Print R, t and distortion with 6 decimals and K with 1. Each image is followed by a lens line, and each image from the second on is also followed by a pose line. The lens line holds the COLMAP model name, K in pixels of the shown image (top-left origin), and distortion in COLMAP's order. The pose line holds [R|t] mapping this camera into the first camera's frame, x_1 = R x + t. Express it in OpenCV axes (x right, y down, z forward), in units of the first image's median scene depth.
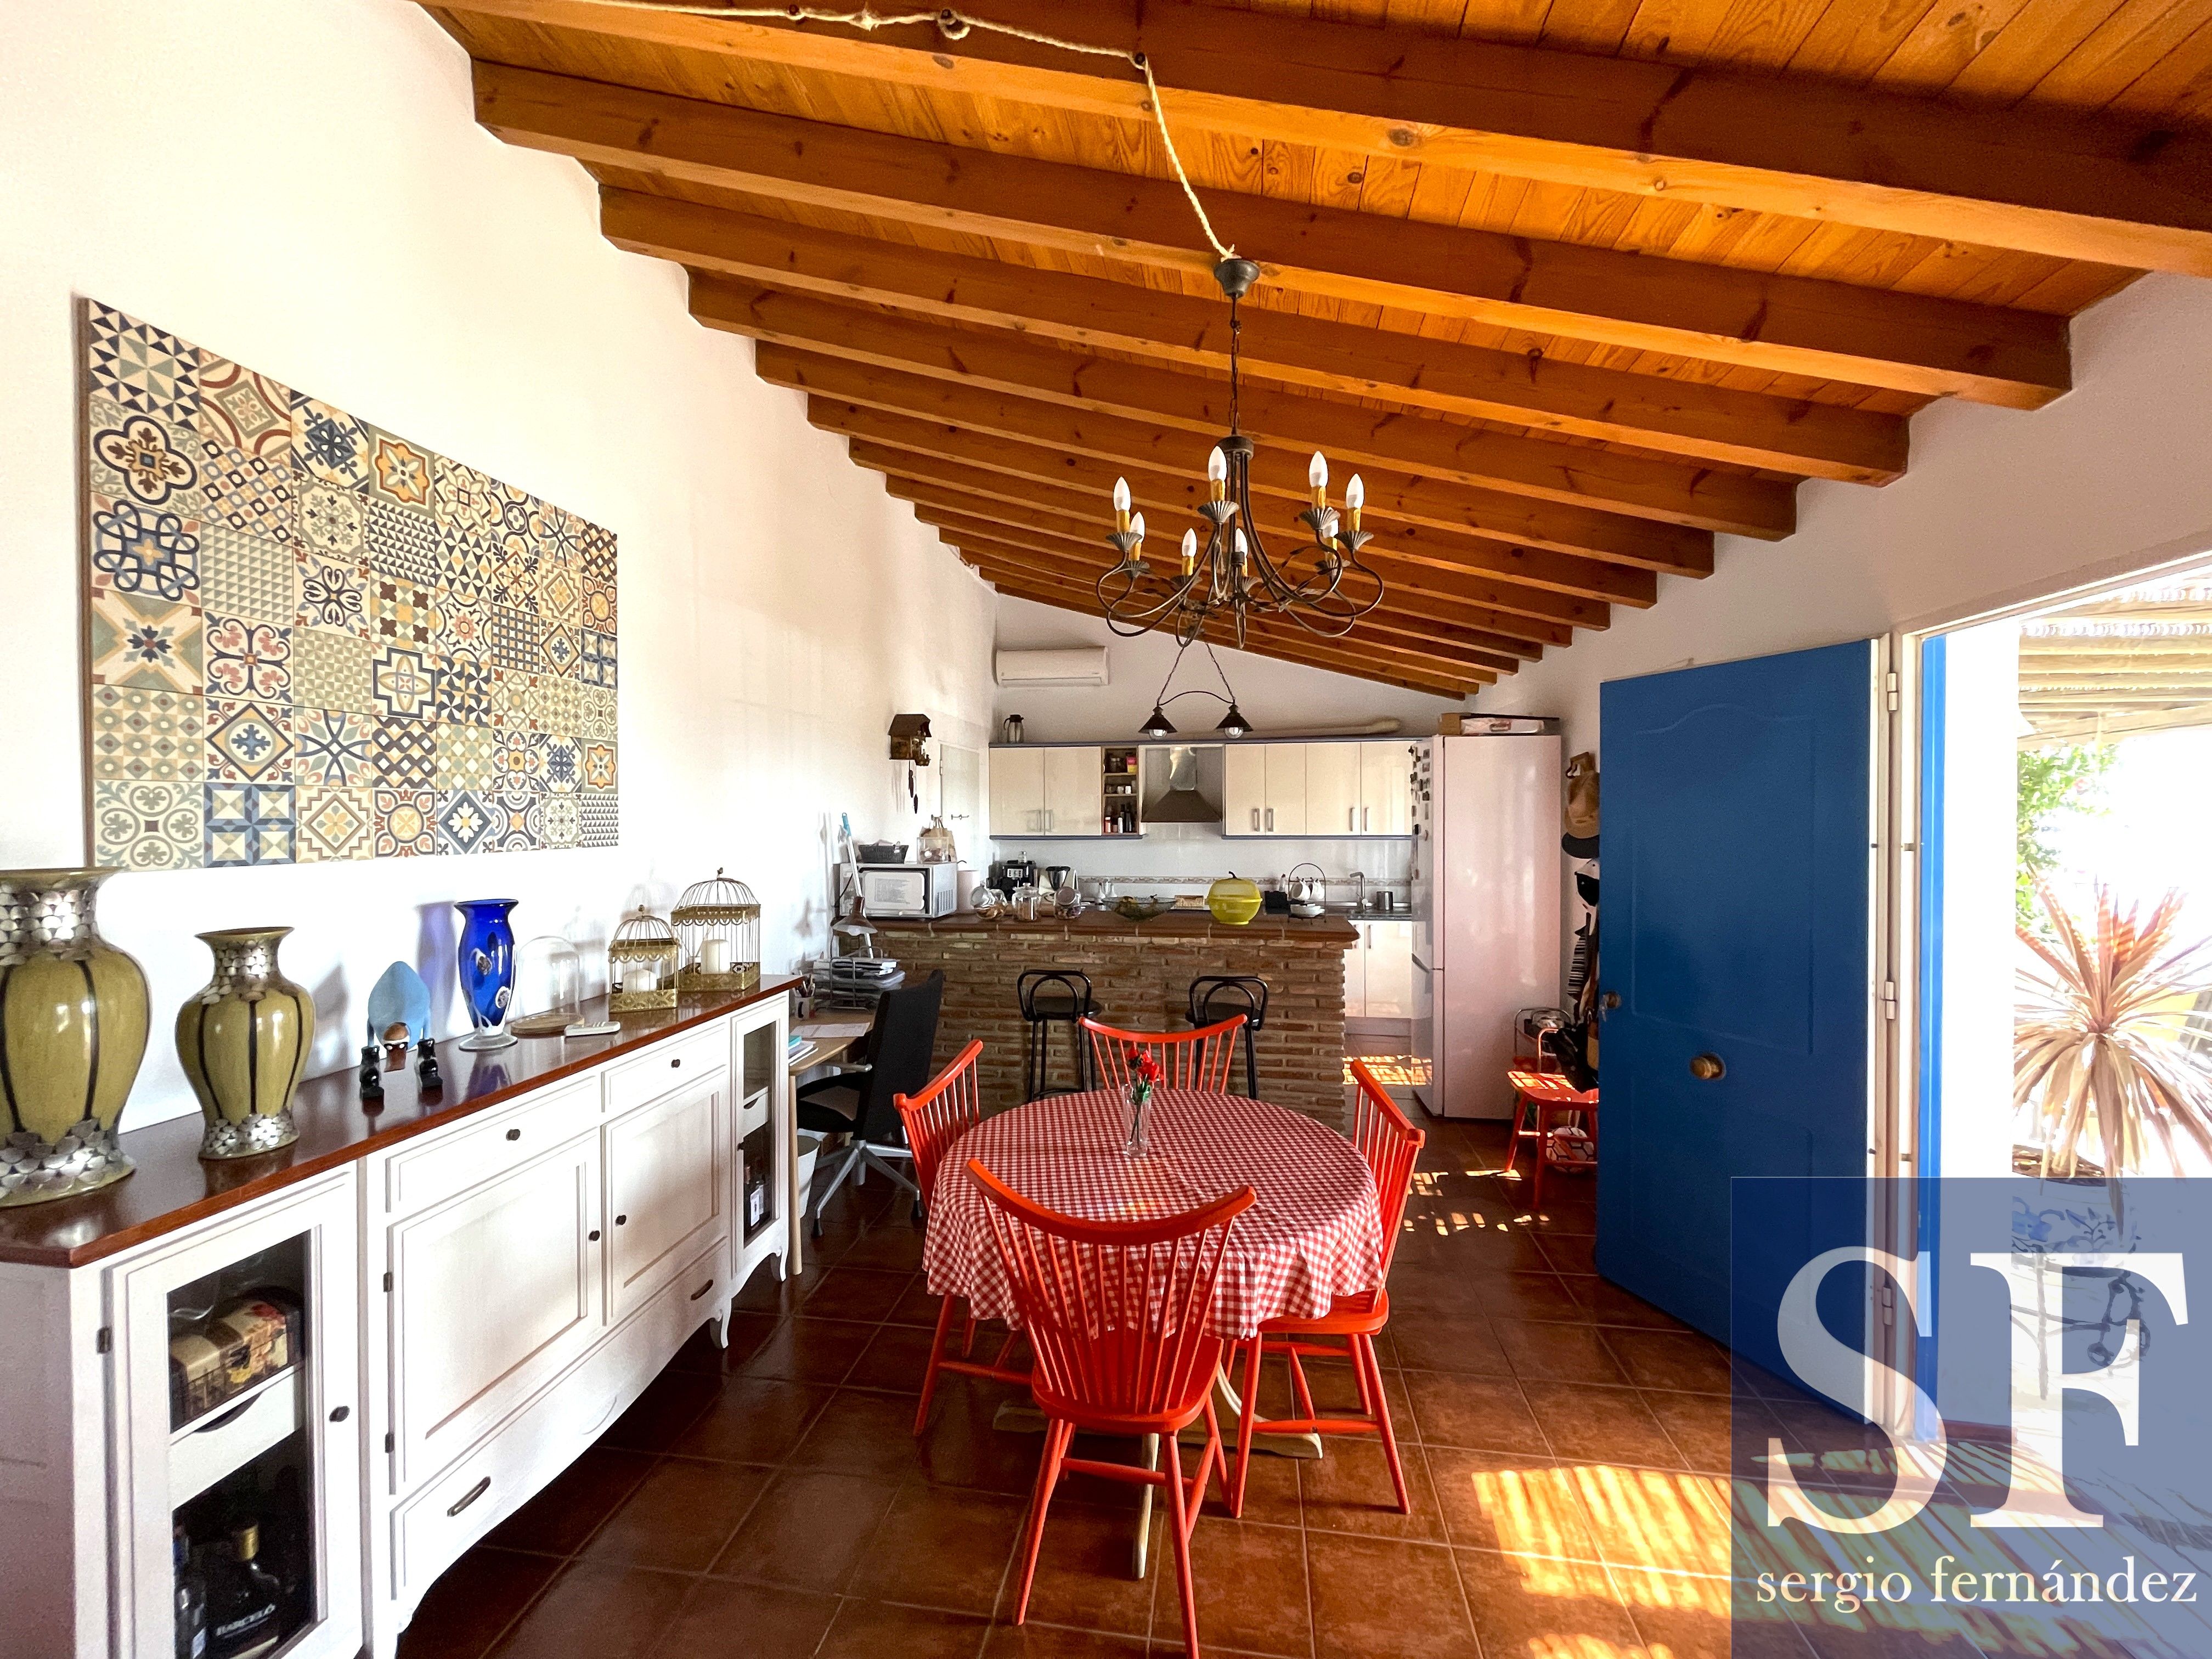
lens RADIAL K [[889.2, 0, 1097.2], [0, 889.2, 823.3], [0, 0, 1]] dist [0.004094, -0.000490]
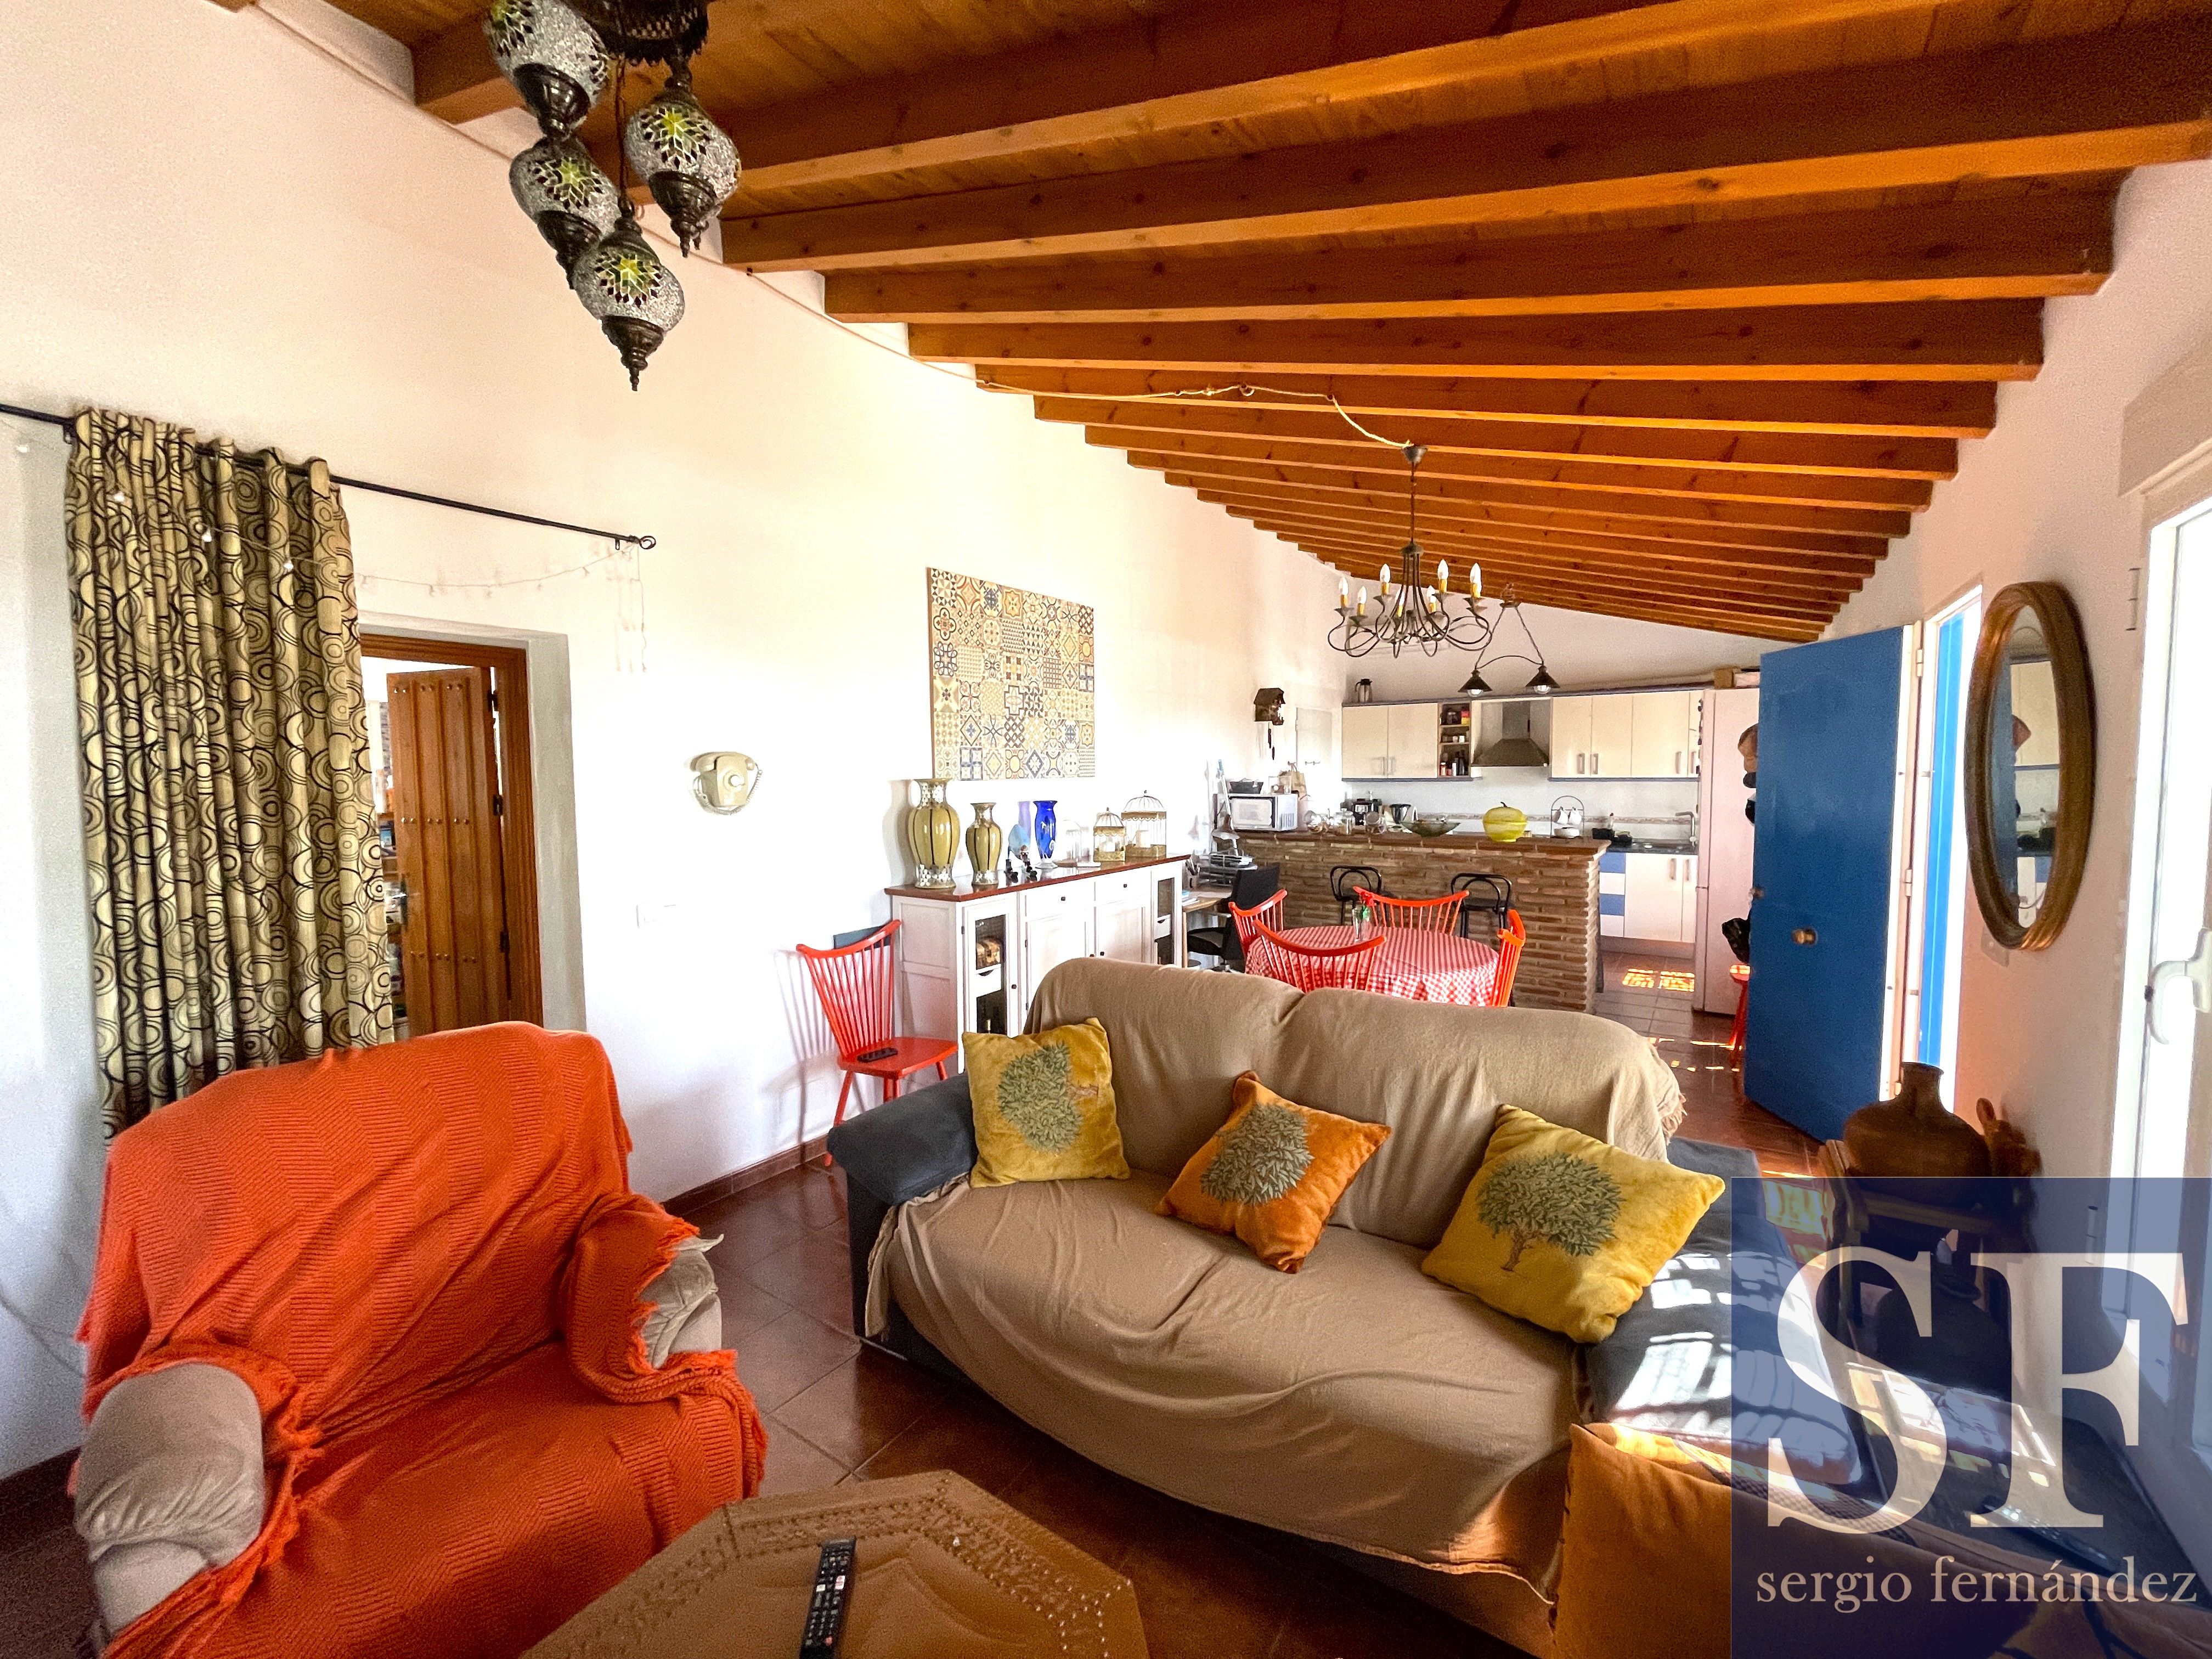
lens RADIAL K [[889.2, 0, 1115.5], [0, 889.2, 833.2], [0, 0, 1]] dist [0.004094, -0.000490]
pose [[0.909088, 0.025540, -0.415820, 0.213729], [0.002298, 0.997796, 0.066311, 0.014545], [0.416598, -0.061238, 0.907026, -0.520458]]
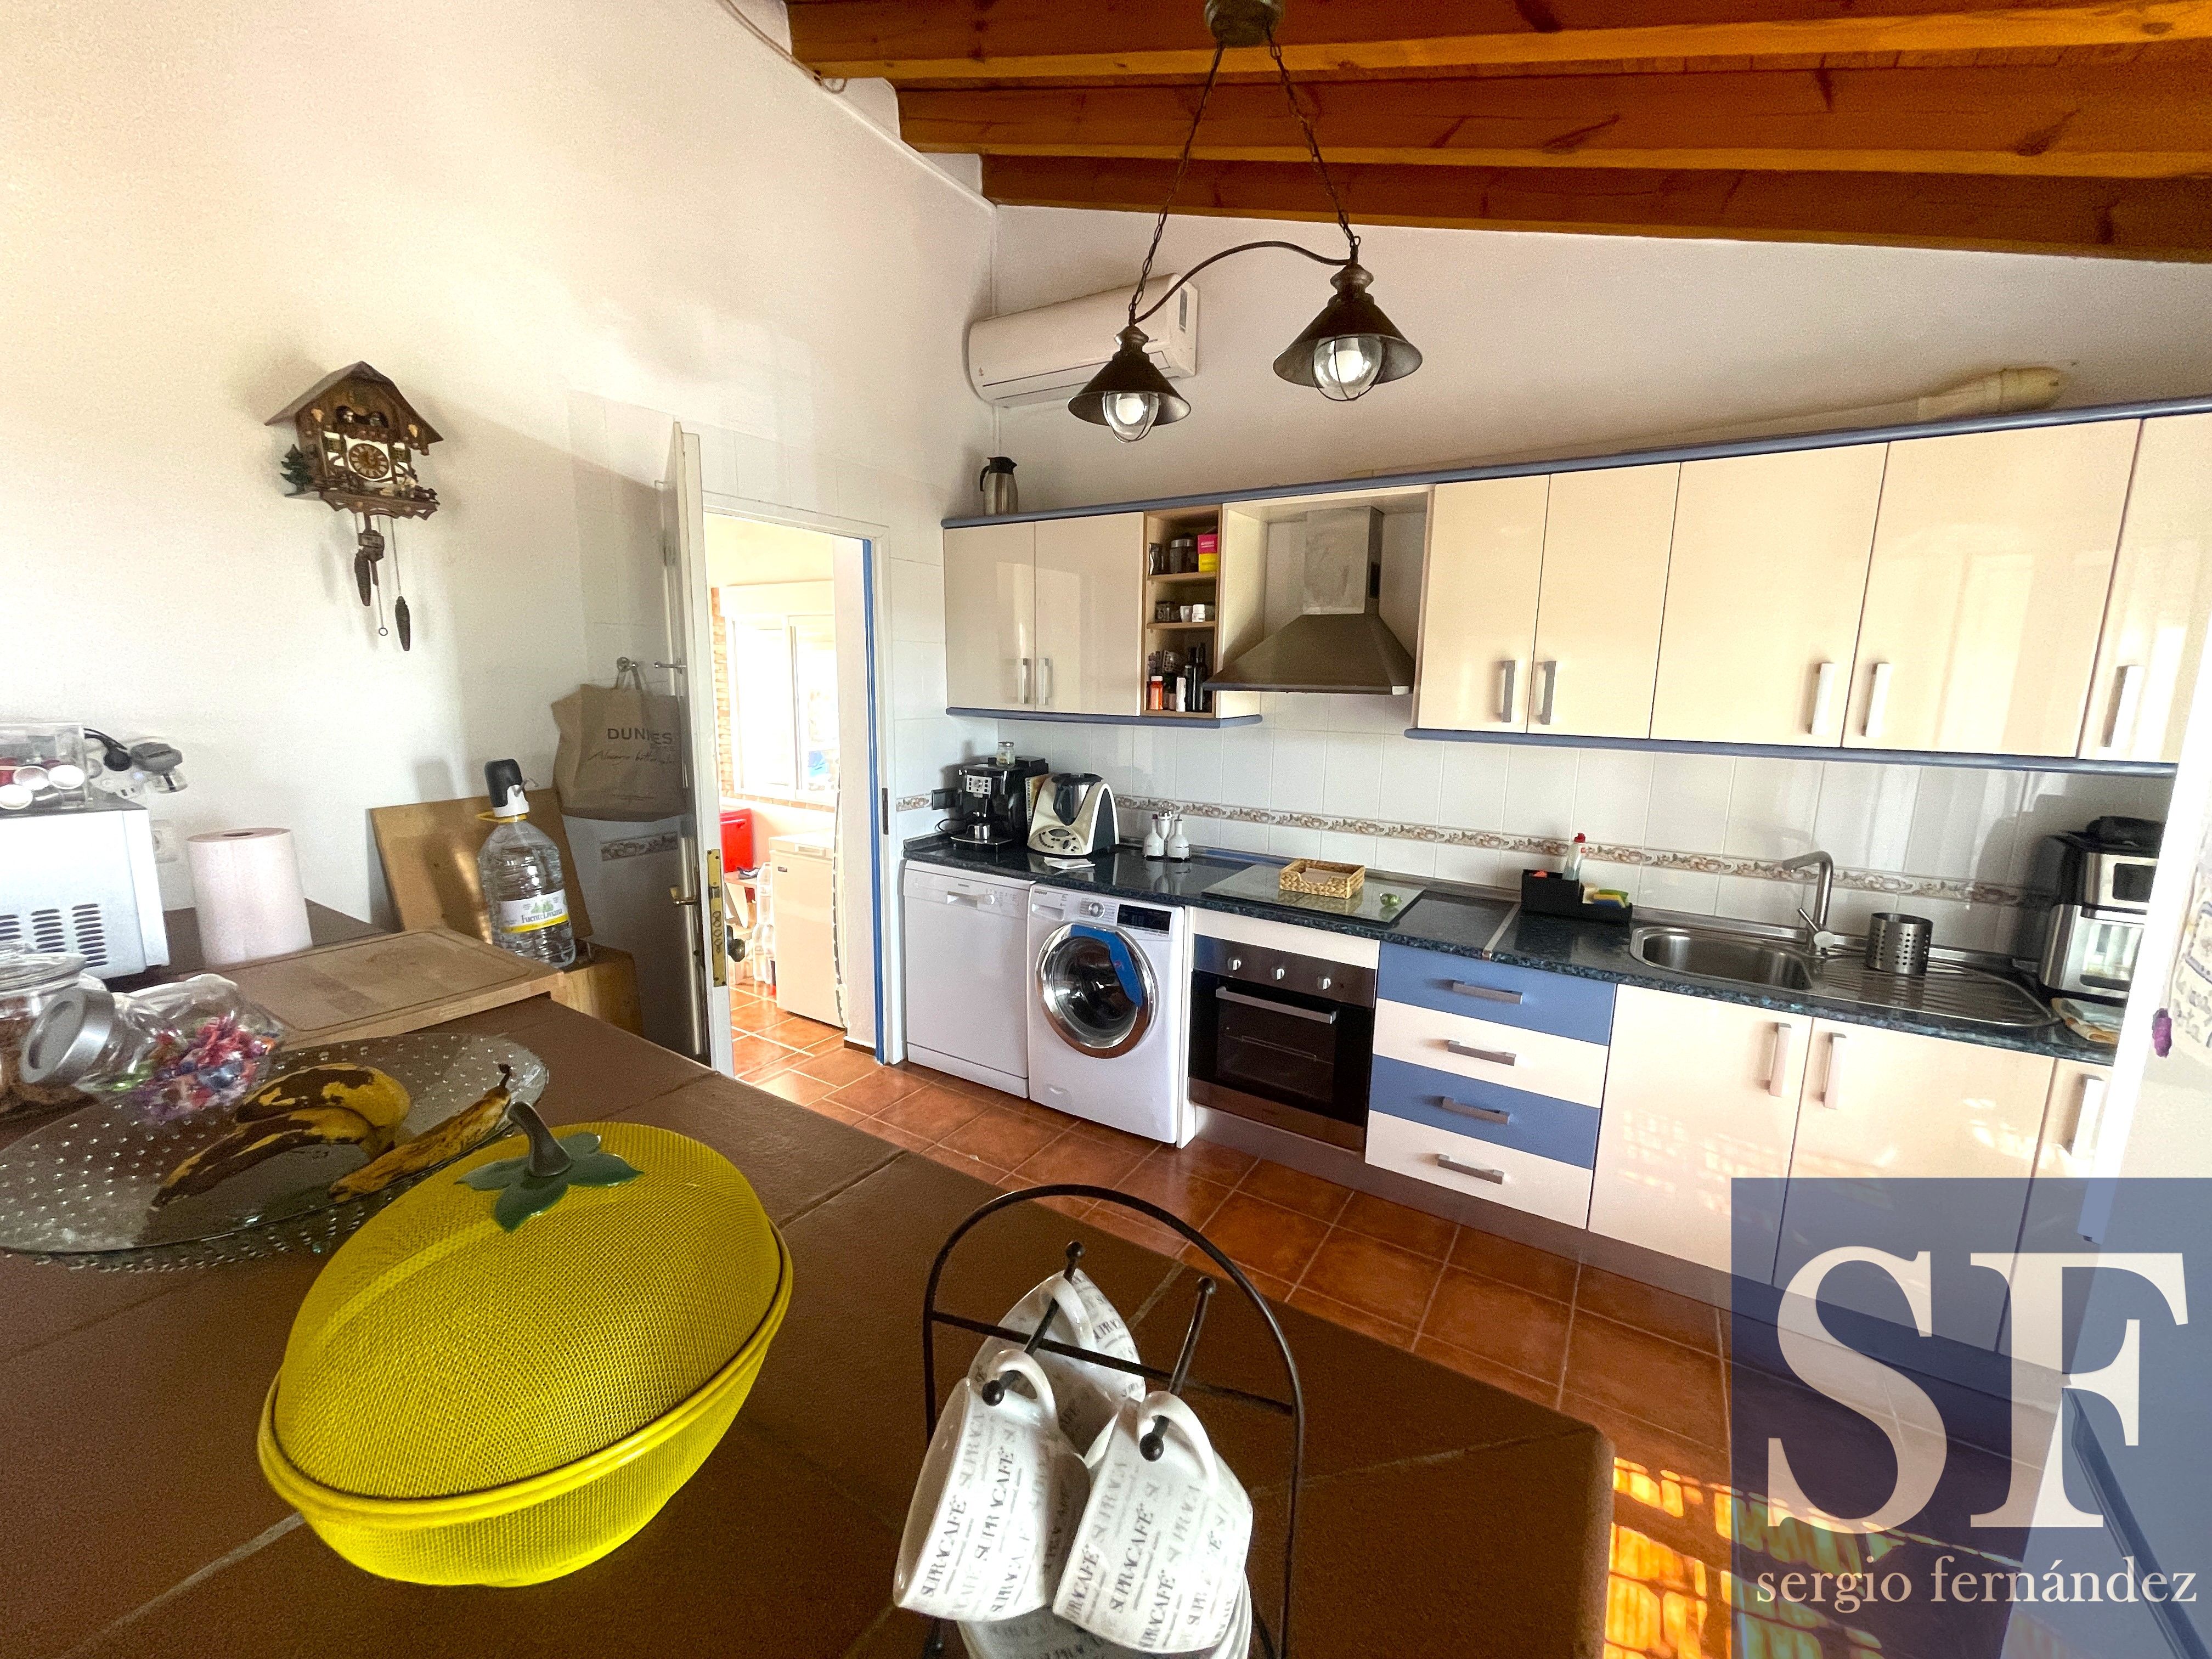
lens RADIAL K [[889.2, 0, 1110.6], [0, 889.2, 849.4], [0, 0, 1]] dist [0.004094, -0.000490]
pose [[0.895590, 0.105941, -0.432081, 0.381237], [-0.030210, 0.983473, 0.178519, 0.000229], [0.443853, -0.146826, 0.883989, 1.097838]]
